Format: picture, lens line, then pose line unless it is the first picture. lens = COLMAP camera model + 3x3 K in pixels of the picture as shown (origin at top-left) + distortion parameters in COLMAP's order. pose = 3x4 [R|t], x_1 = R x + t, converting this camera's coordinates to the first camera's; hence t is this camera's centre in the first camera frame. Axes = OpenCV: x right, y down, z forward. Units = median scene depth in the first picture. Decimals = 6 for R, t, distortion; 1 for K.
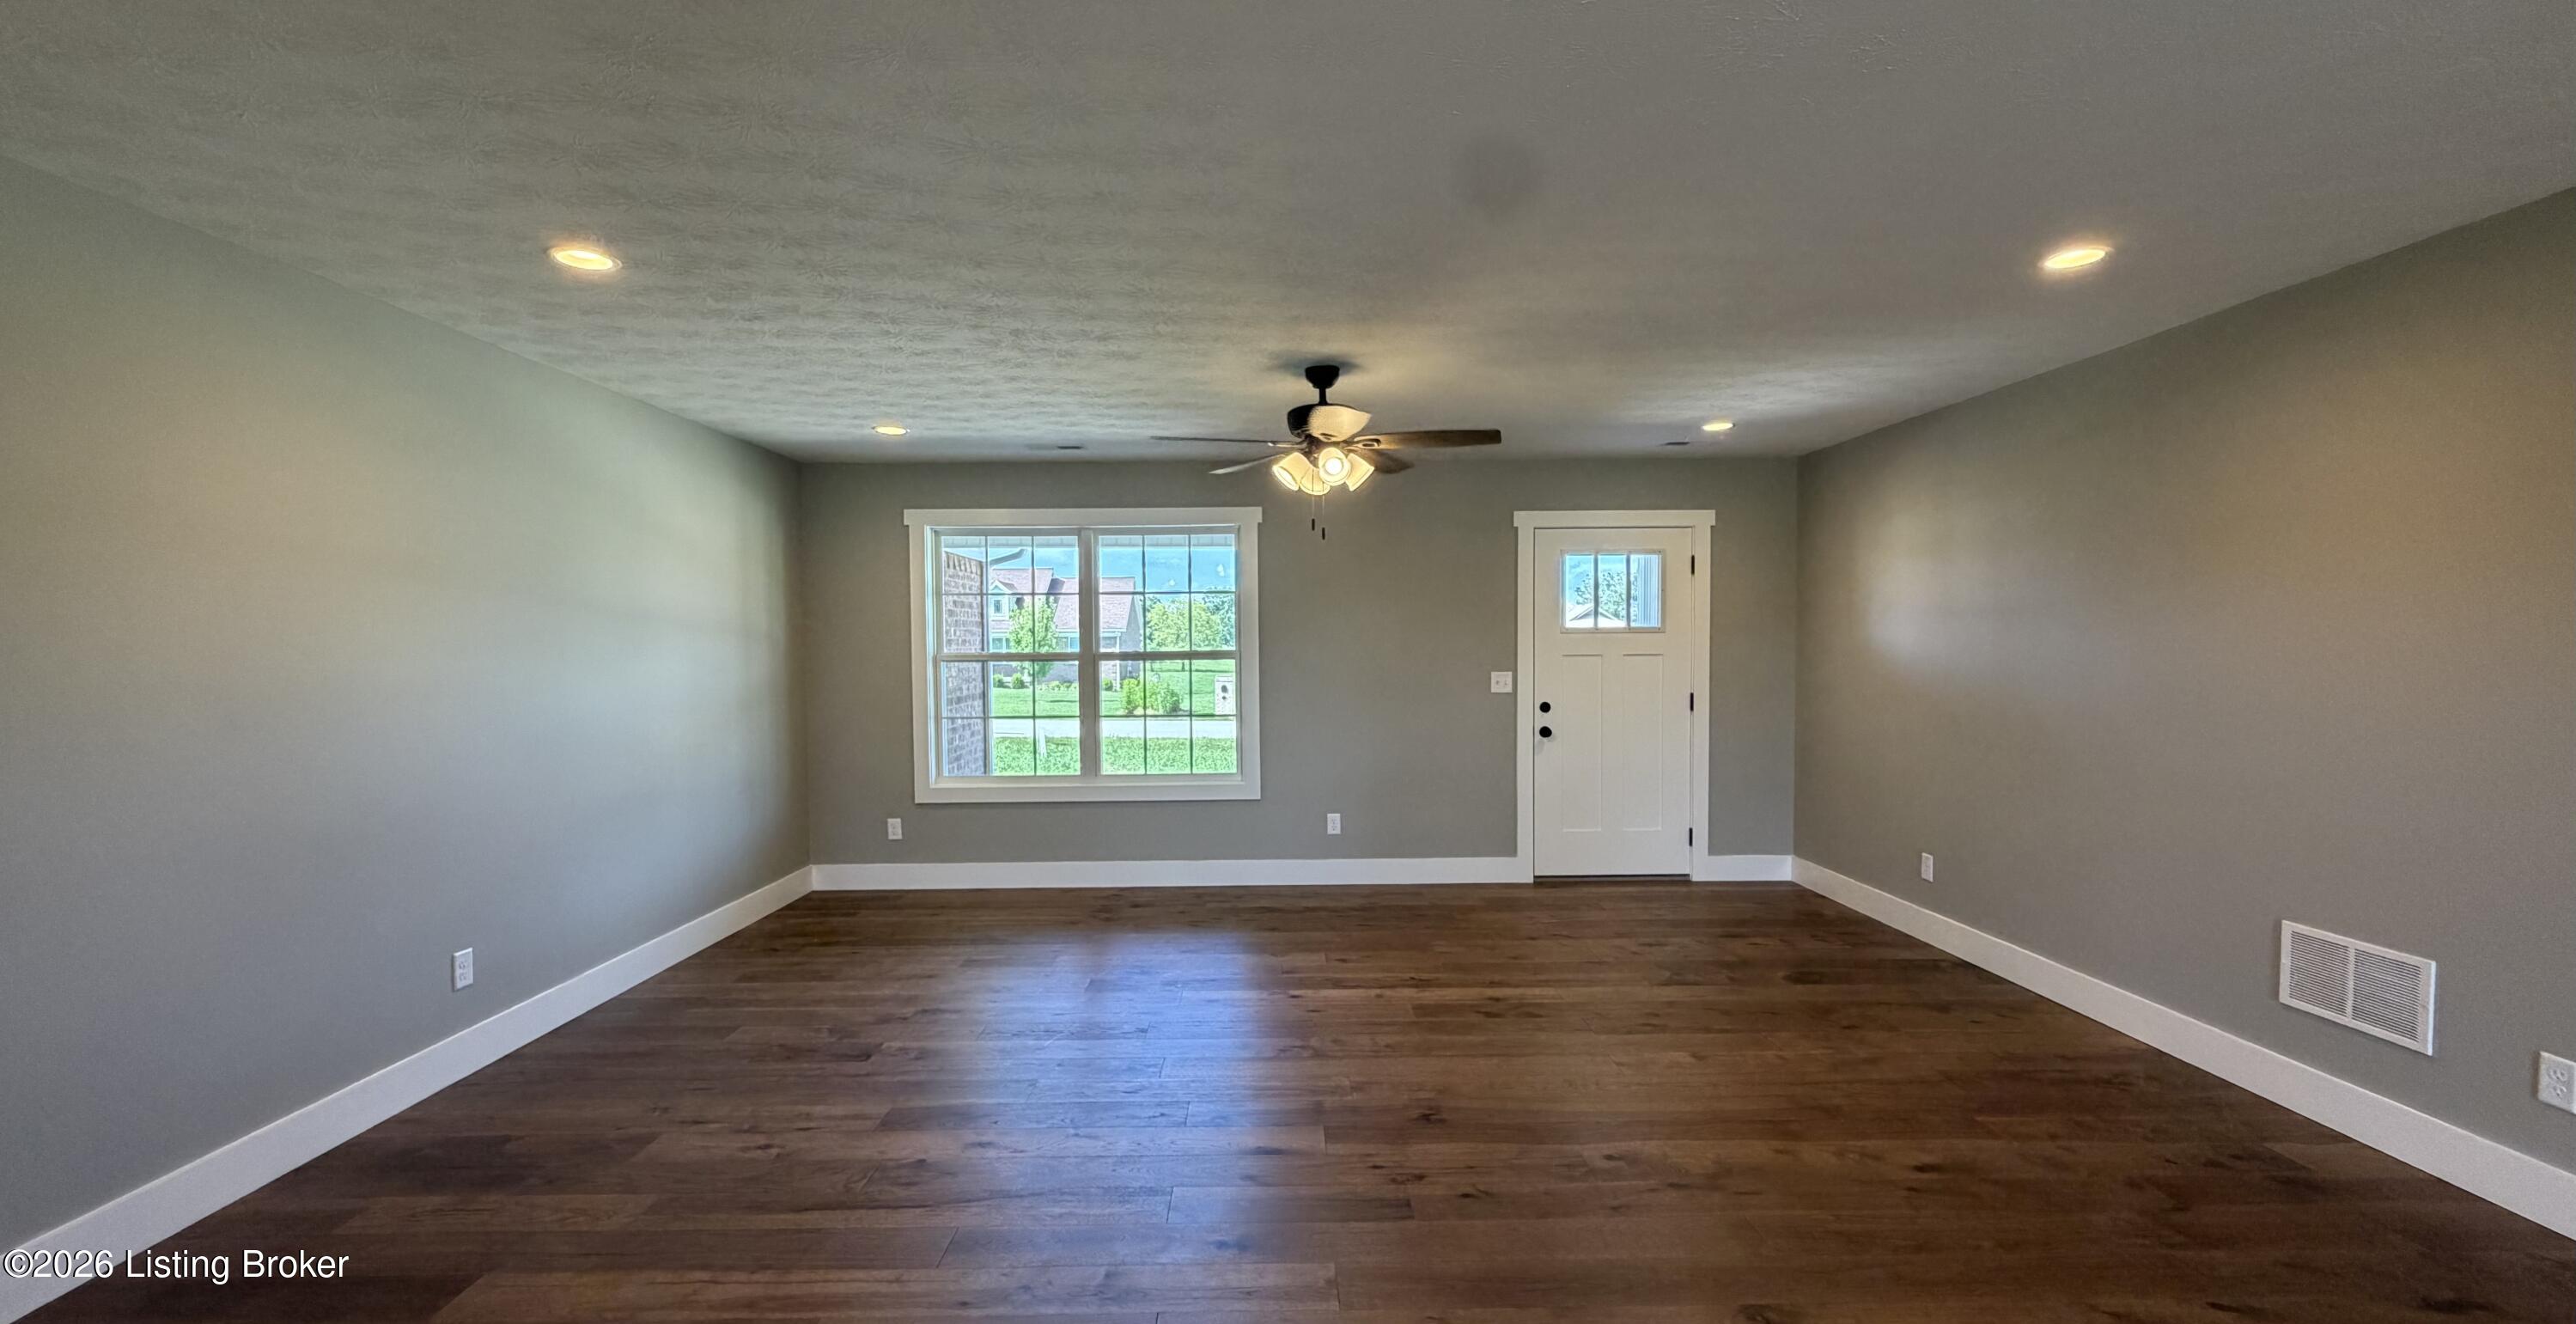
lens RADIAL K [[1030.1, 0, 1283.3], [0, 1030.1, 680.2], [0, 0, 1]] dist [0.000588, 0.000068]
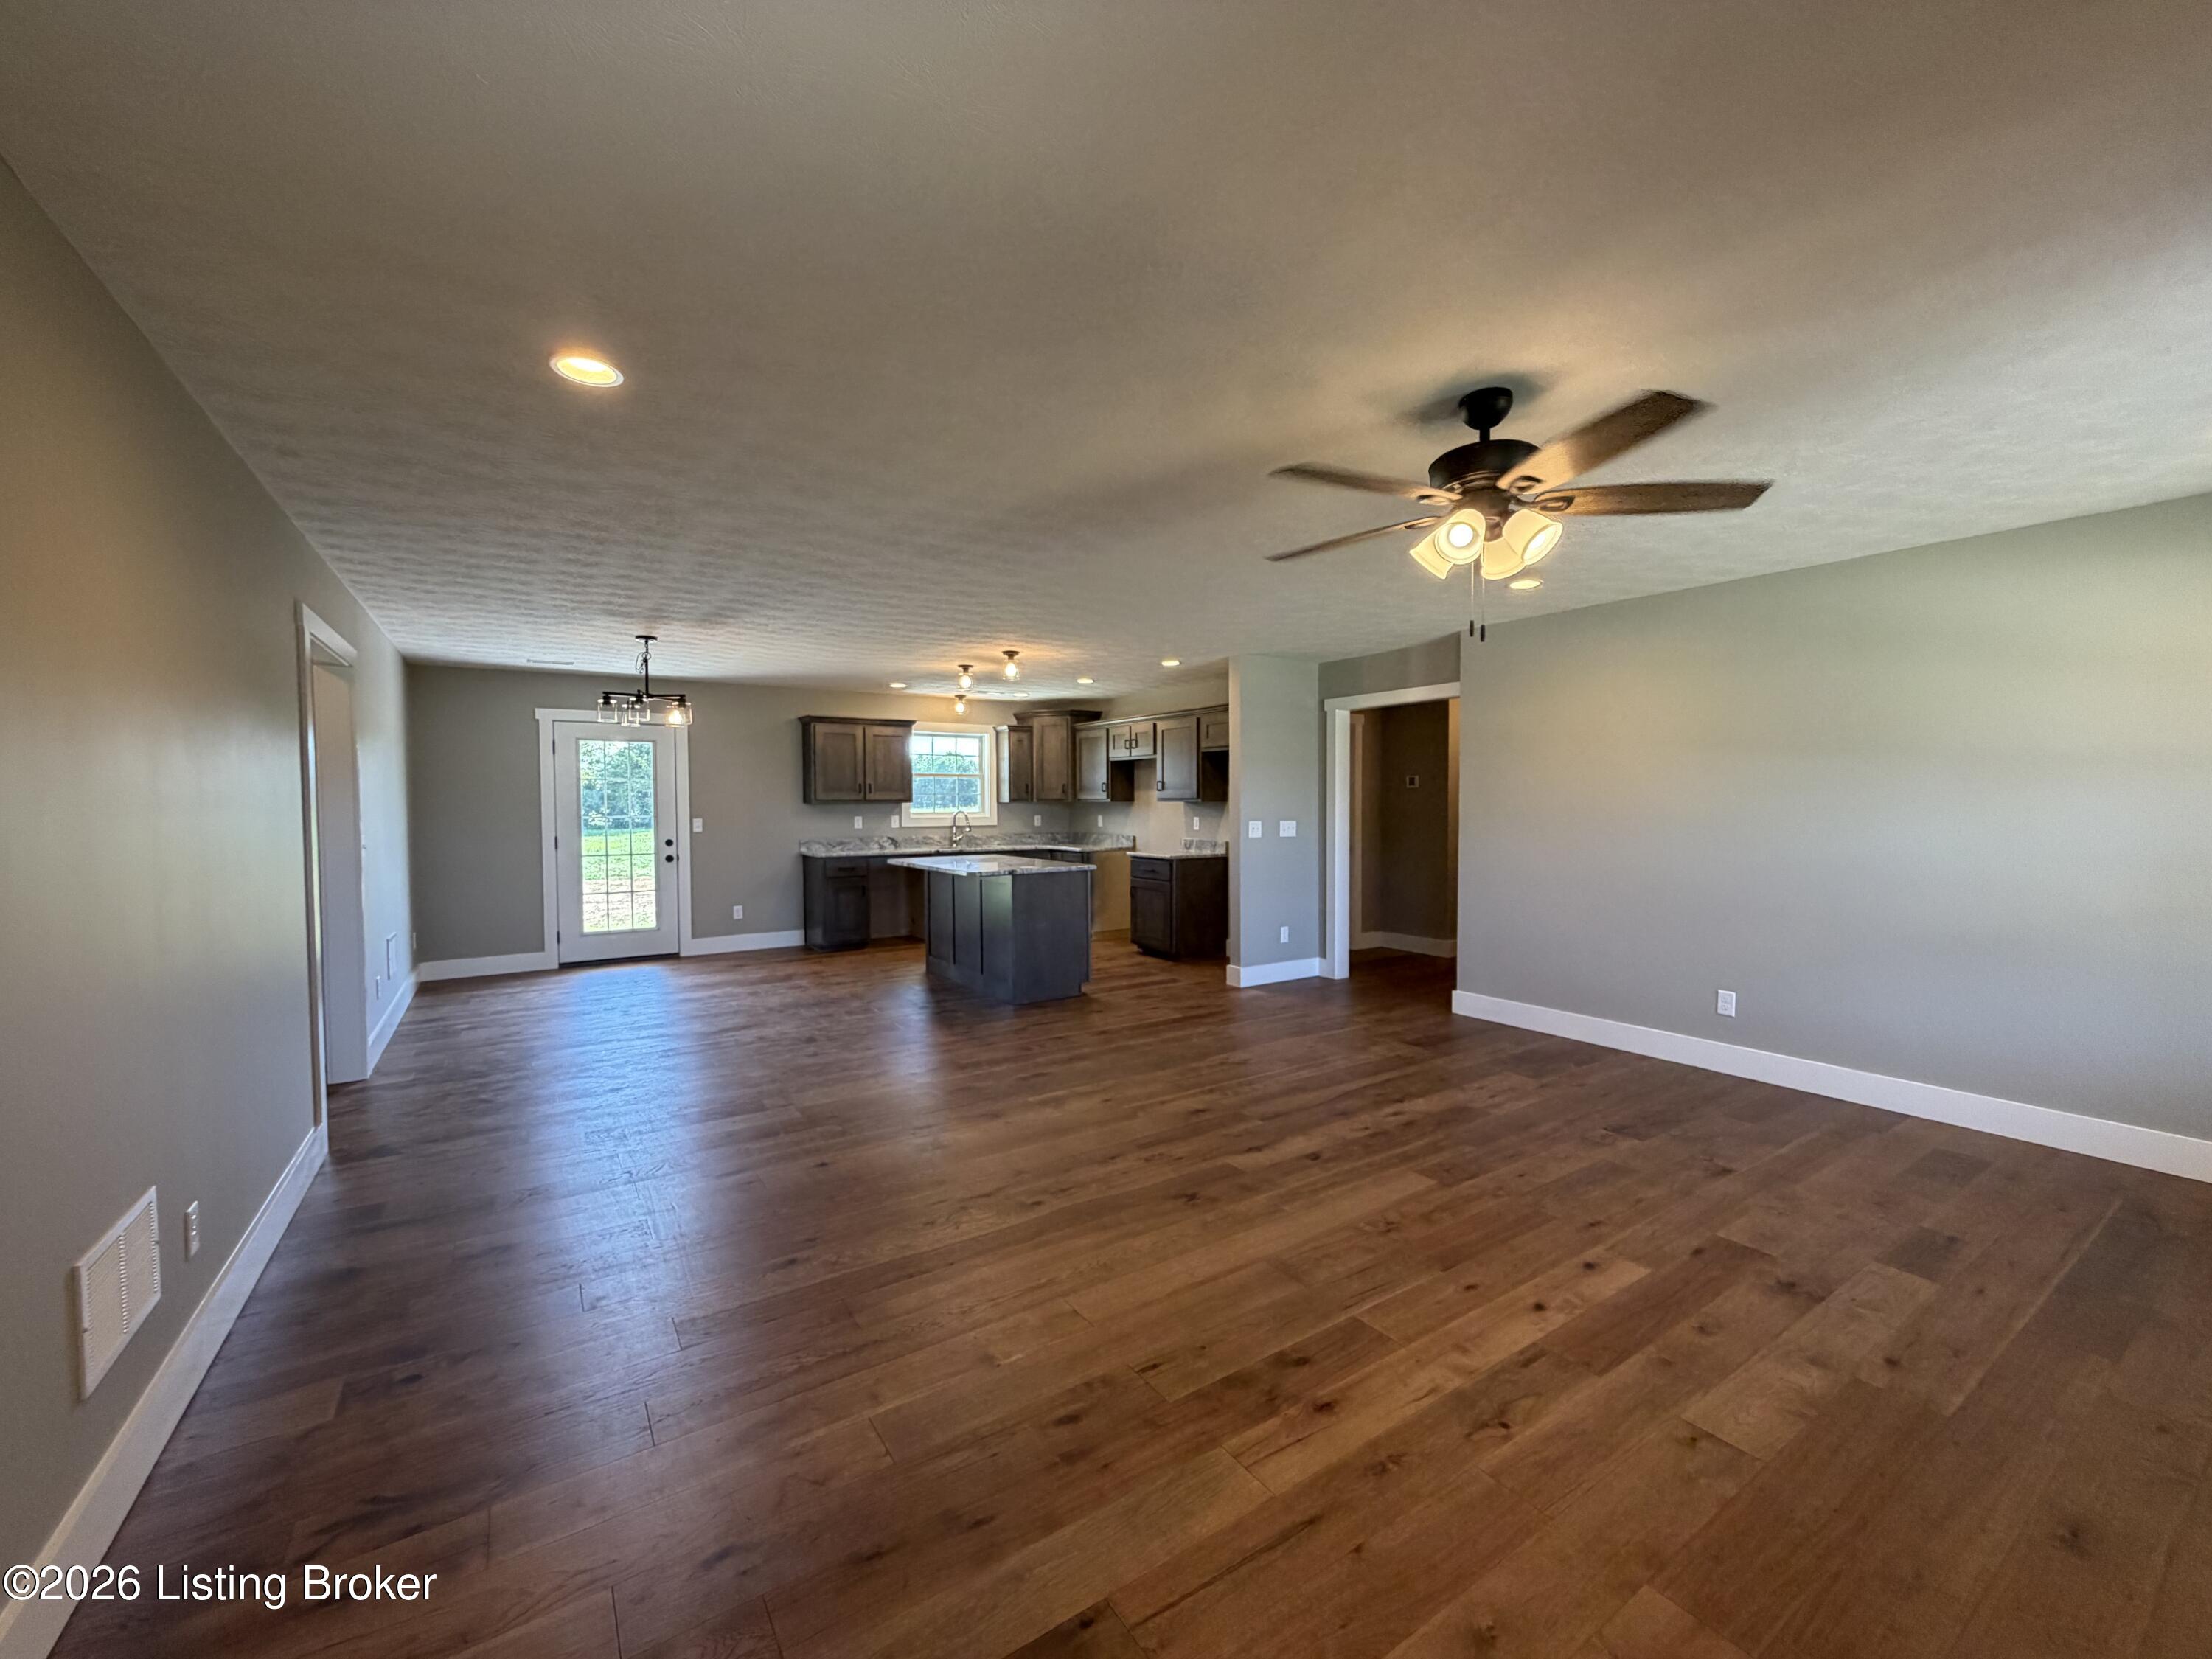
lens RADIAL K [[880.6, 0, 1100.5], [0, 880.6, 831.4], [0, 0, 1]] dist [-0.000708, -0.000226]
pose [[-0.841996, 0.027802, -0.538768, 0.590130], [-0.010862, 0.997595, 0.068453, -0.045223], [0.539375, 0.063490, -0.839669, 1.378498]]
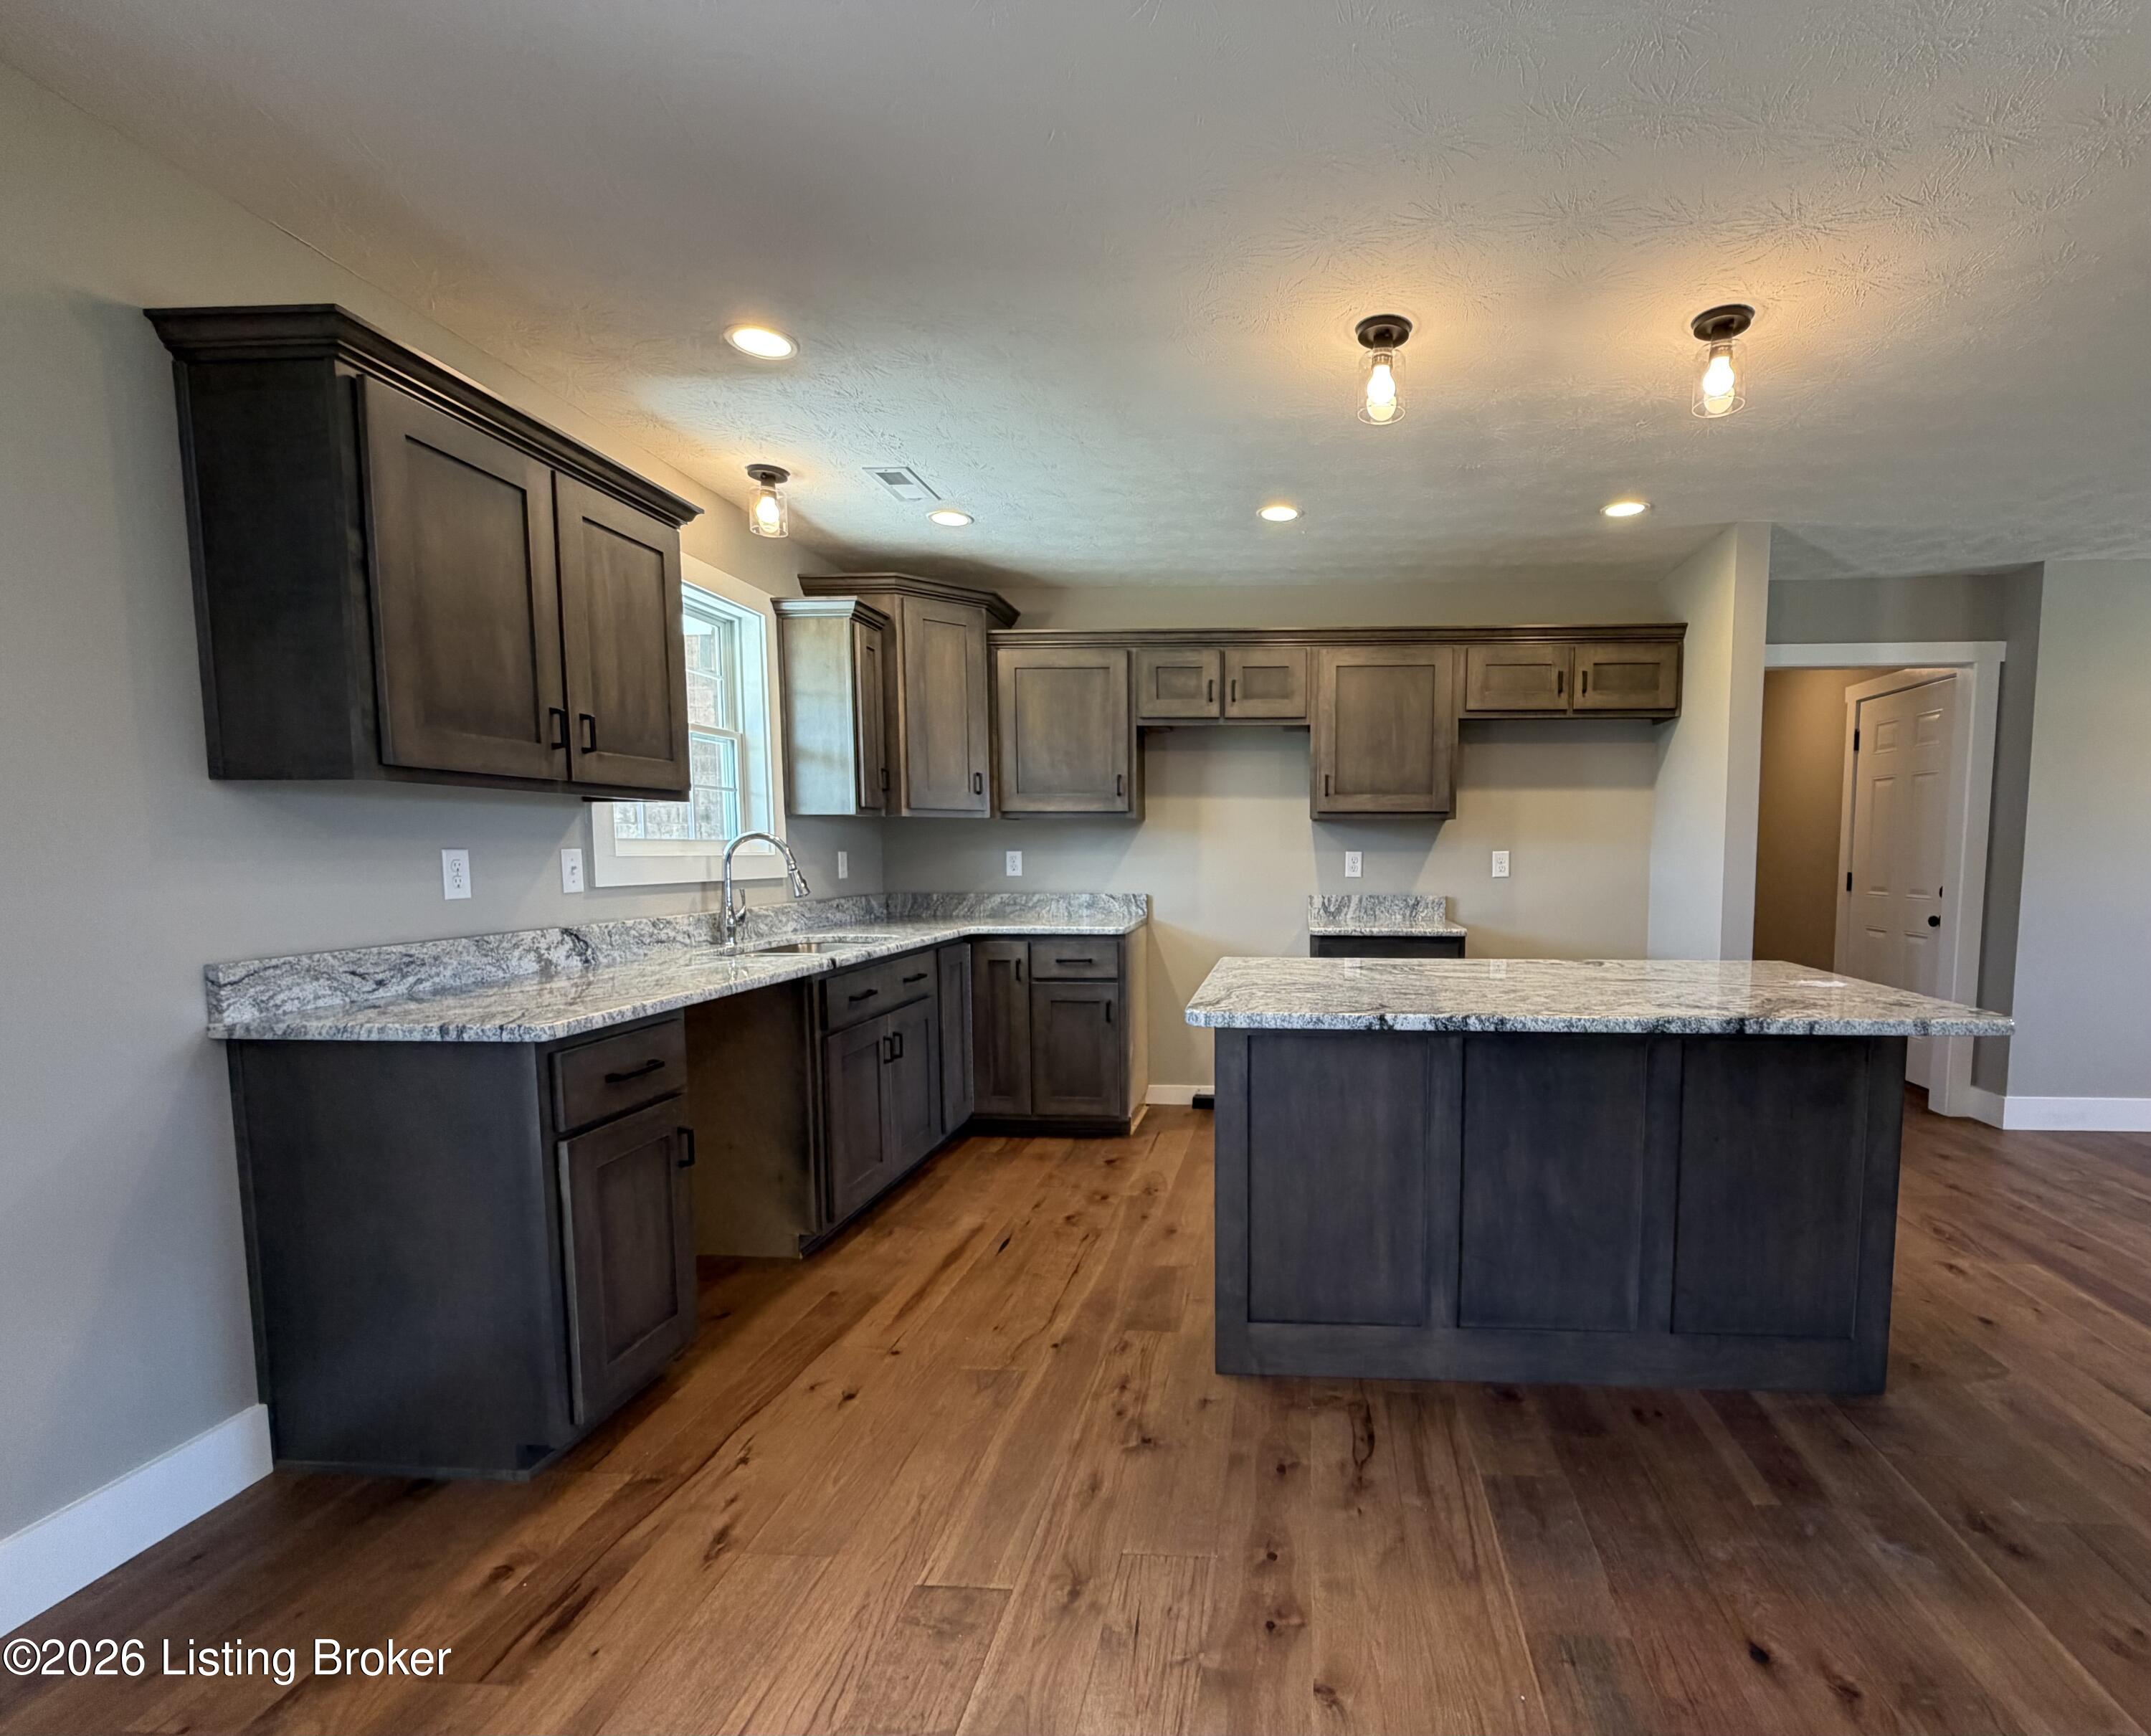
lens RADIAL K [[998.3, 0, 1246.8], [0, 998.3, 938.5], [0, 0, 1]] dist [-0.000667, -0.000058]
pose [[-0.069988, 0.096956, -0.992825, 0.484560], [-0.037607, 0.994302, 0.099751, 0.051682], [0.996839, 0.044319, -0.065943, -0.310719]]
